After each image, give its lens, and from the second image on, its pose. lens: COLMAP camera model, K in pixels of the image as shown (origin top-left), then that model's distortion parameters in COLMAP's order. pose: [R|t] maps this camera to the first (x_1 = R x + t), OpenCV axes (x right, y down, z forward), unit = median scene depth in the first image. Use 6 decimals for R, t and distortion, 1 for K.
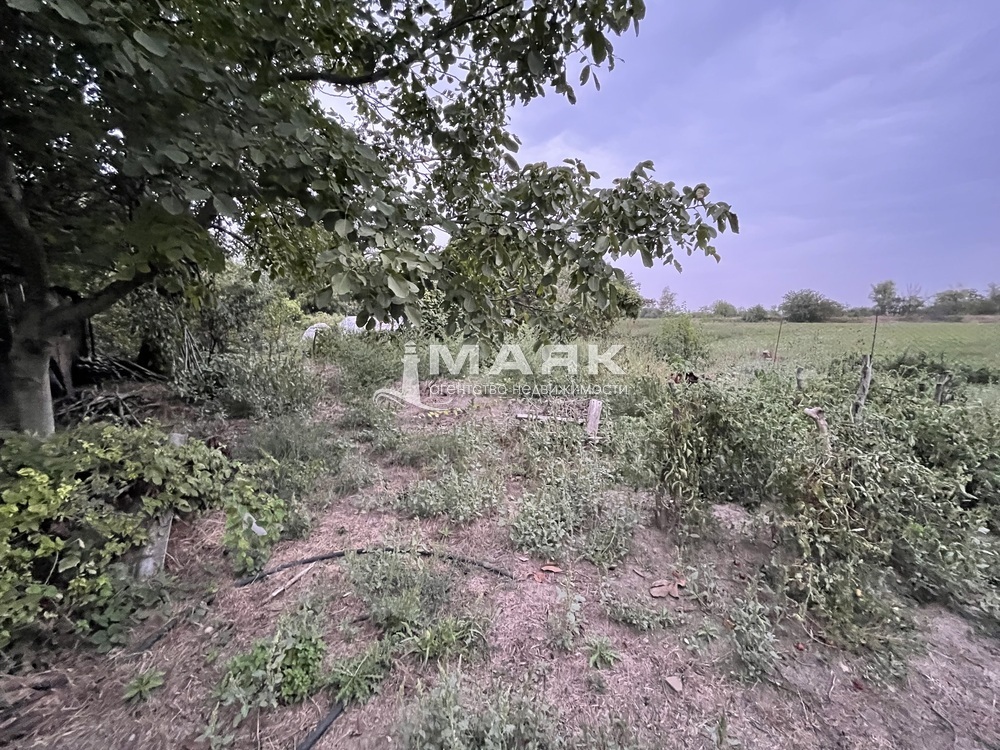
lens RADIAL K [[404.4, 0, 498.7], [0, 404.4, 375.0], [0, 0, 1]] dist [-0.004197, 0.001051]
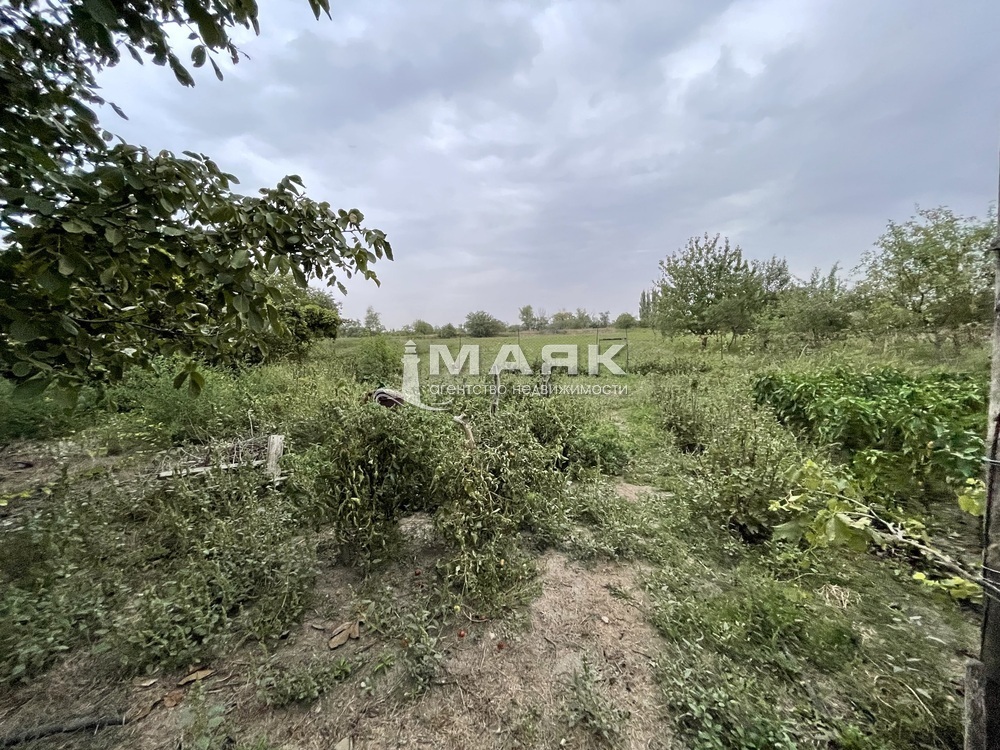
lens RADIAL K [[404.4, 0, 505.6], [0, 404.4, 374.5], [0, 0, 1]] dist [-0.004197, 0.001051]
pose [[0.769844, -0.085851, 0.632431, 0.115845], [0.115459, 0.993296, -0.005709, -0.009496], [-0.627701, 0.077415, 0.774596, 0.003353]]
